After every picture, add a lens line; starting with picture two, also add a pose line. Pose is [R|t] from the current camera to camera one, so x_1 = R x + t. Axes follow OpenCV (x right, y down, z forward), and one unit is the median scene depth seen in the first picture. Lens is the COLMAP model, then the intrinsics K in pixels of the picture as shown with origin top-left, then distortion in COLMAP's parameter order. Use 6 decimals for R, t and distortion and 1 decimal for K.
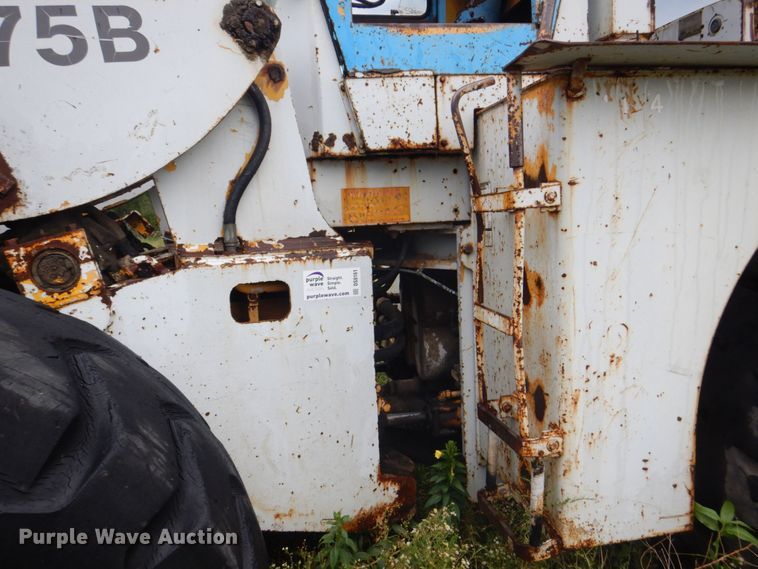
lens RADIAL K [[544.4, 0, 376.1], [0, 544.4, 289.9], [0, 0, 1]] dist [0.007471, -0.005507]
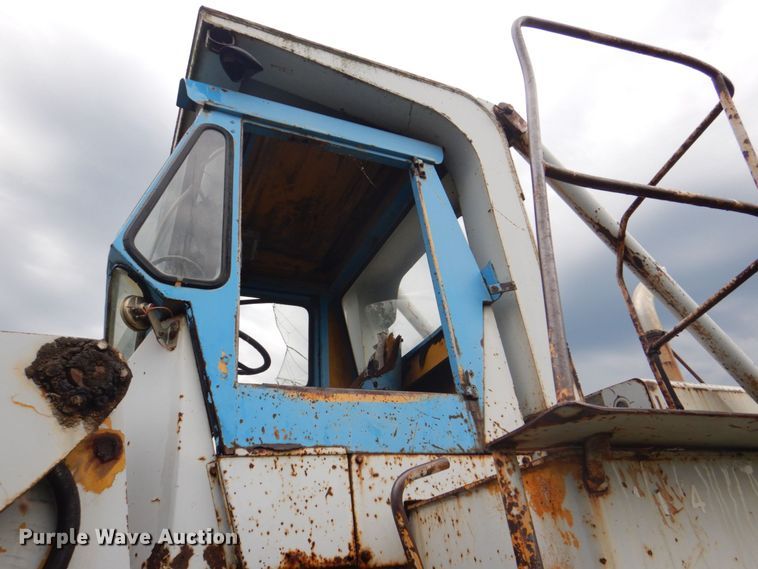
lens RADIAL K [[544.4, 0, 378.1], [0, 544.4, 282.3], [0, 0, 1]] dist [0.007471, -0.005507]
pose [[0.965141, 0.090211, 0.245691, -0.054659], [0.084190, 0.781826, -0.617786, -0.133078], [-0.247819, 0.616935, 0.746978, 0.338084]]
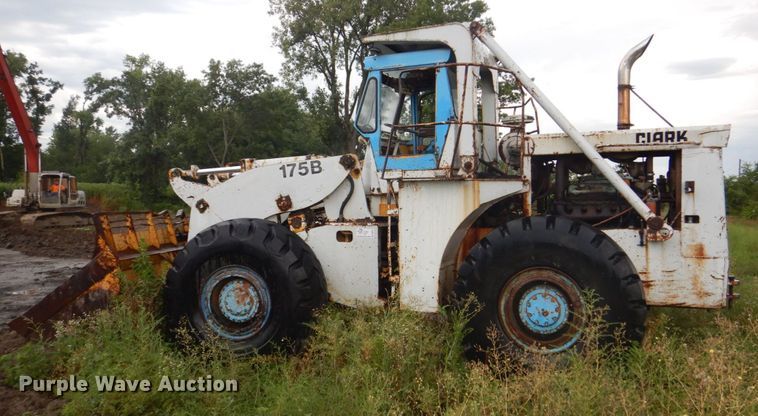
lens RADIAL K [[604.6, 0, 377.0], [0, 604.6, 214.4], [0, 0, 1]] dist [0.008963, -0.001206]
pose [[0.840255, 0.050645, -0.539821, 2.043014], [-0.100290, 0.992965, -0.062948, 0.104908], [0.532835, 0.107031, 0.839423, -2.165175]]
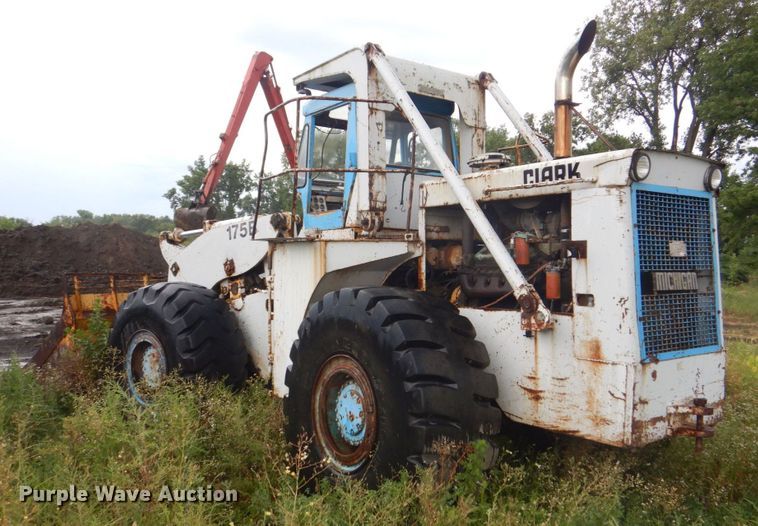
lens RADIAL K [[665.5, 0, 382.0], [0, 665.5, 264.9], [0, 0, 1]] dist [0.030631, 0.000031]
pose [[0.453410, 0.044812, -0.890175, 3.406811], [-0.142927, 0.989466, -0.022990, -0.206882], [0.879768, 0.137654, 0.455039, -0.218619]]
